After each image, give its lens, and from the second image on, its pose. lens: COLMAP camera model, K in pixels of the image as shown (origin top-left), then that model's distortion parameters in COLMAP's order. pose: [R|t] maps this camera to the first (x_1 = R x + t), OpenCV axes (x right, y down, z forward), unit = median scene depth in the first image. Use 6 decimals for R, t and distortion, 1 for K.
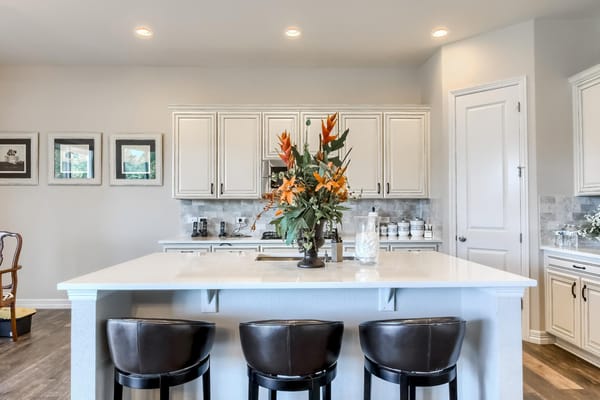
lens RADIAL K [[368.6, 0, 296.7], [0, 368.6, 200.7], [0, 0, 1]] dist [0.001140, 0.000710]
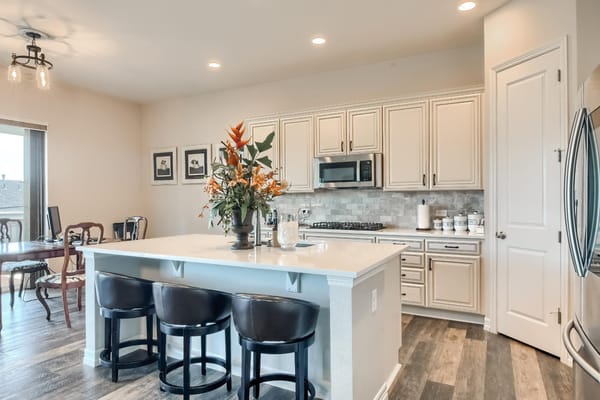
lens RADIAL K [[365.3, 0, 300.4], [0, 365.3, 198.4], [0, 0, 1]] dist [0.006582, 0.001058]
pose [[0.876840, -0.005072, -0.480755, 0.397954], [0.012399, 0.999850, 0.012066, -0.001112], [0.480622, -0.016541, 0.876772, 0.012305]]
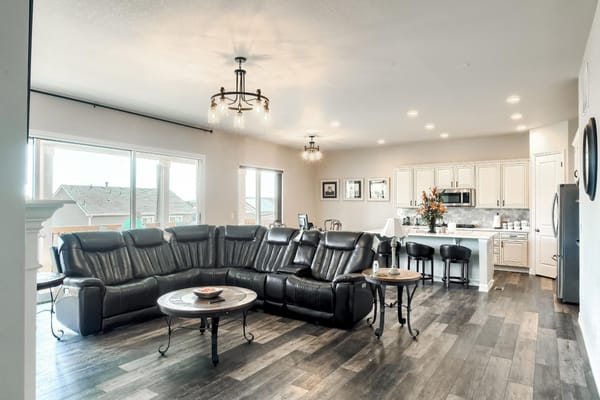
lens RADIAL K [[365.3, 0, 300.4], [0, 365.3, 198.4], [0, 0, 1]] dist [0.006582, 0.001058]
pose [[0.822143, -0.004892, -0.569261, 0.462999], [0.007499, 0.999969, 0.002237, -0.070703], [0.569232, -0.006108, 0.822154, -1.154198]]
